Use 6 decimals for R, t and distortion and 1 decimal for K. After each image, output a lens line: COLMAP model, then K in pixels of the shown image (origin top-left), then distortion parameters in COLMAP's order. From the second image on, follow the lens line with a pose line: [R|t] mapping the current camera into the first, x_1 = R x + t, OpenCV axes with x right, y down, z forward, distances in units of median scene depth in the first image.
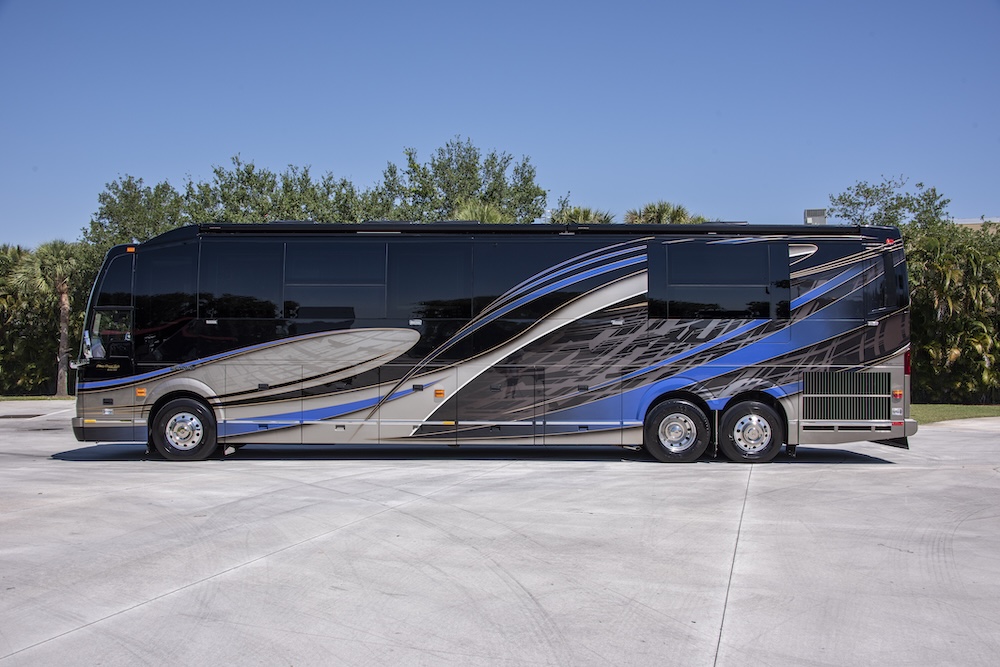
lens RADIAL K [[977.4, 0, 501.0], [0, 977.4, 325.8], [0, 0, 1]] dist [0.034331, 0.000000]
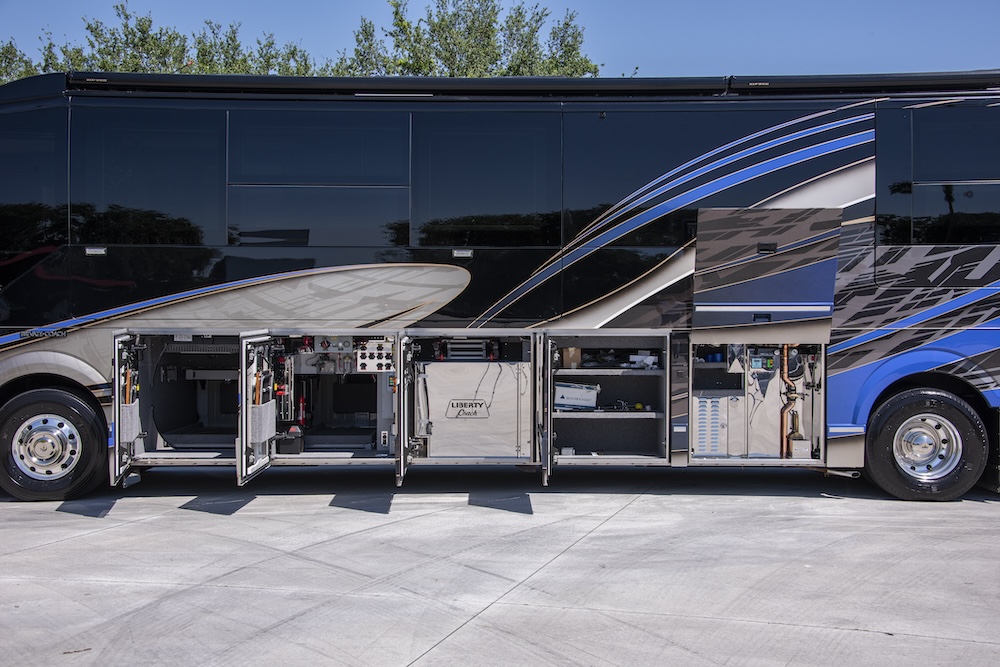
lens RADIAL K [[1289.4, 0, 498.8], [0, 1289.4, 331.2], [0, 0, 1]] dist [0.233819, 0.000000]
pose [[0.999894, -0.001927, 0.014414, -0.076462], [0.001315, 0.999103, 0.042322, 0.009872], [-0.014483, -0.042298, 0.999000, 0.244994]]
